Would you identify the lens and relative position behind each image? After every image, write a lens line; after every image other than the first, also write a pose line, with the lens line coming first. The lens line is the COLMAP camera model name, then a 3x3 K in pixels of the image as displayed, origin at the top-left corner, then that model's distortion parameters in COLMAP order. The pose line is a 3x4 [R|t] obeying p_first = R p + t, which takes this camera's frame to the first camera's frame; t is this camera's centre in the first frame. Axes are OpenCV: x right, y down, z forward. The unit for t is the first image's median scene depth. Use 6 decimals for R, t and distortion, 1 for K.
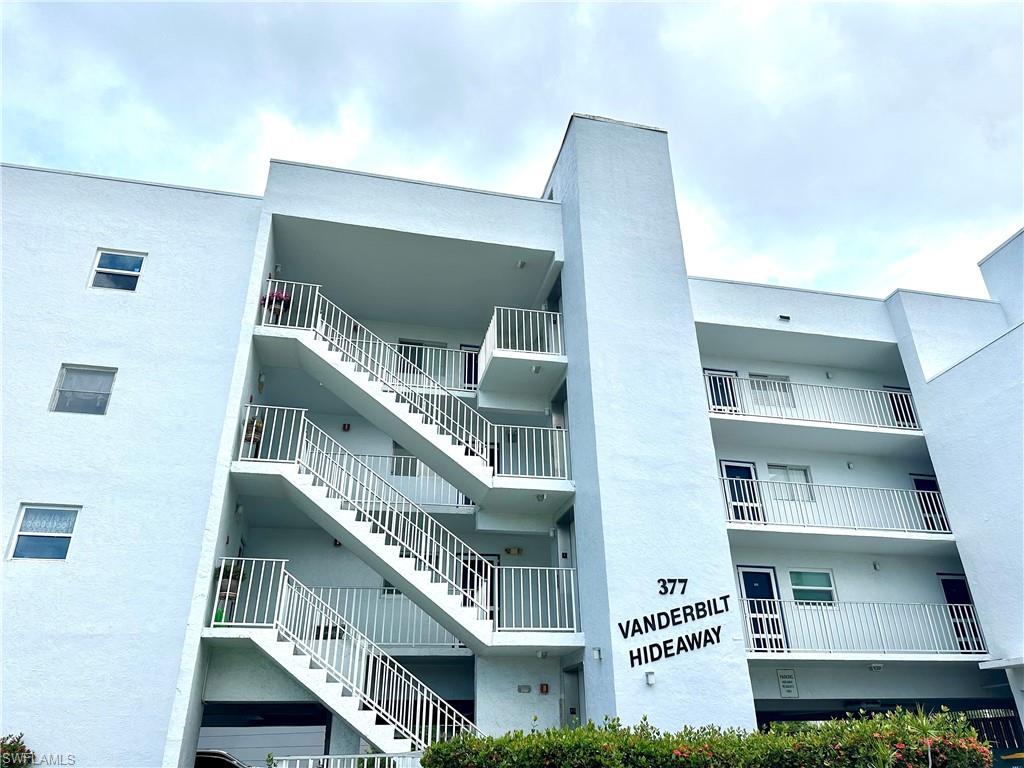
lens RADIAL K [[702.4, 0, 512.0], [0, 702.4, 384.0], [0, 0, 1]] dist [0.003076, 0.000022]
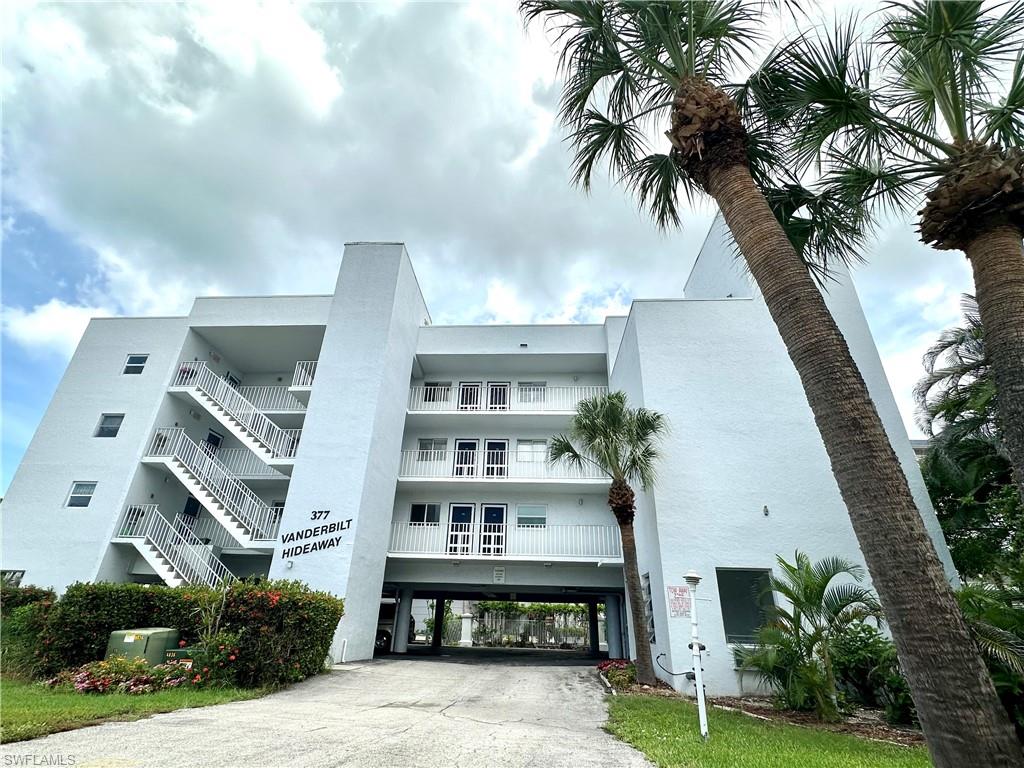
lens RADIAL K [[457.6, 0, 510.9], [0, 457.6, 418.8], [0, 0, 1]] dist [-0.000501, -0.000037]
pose [[0.965299, -0.071688, -0.251116, 1.016209], [0.084857, 0.995508, 0.042000, 0.038313], [0.246977, -0.061852, 0.967045, 0.013845]]
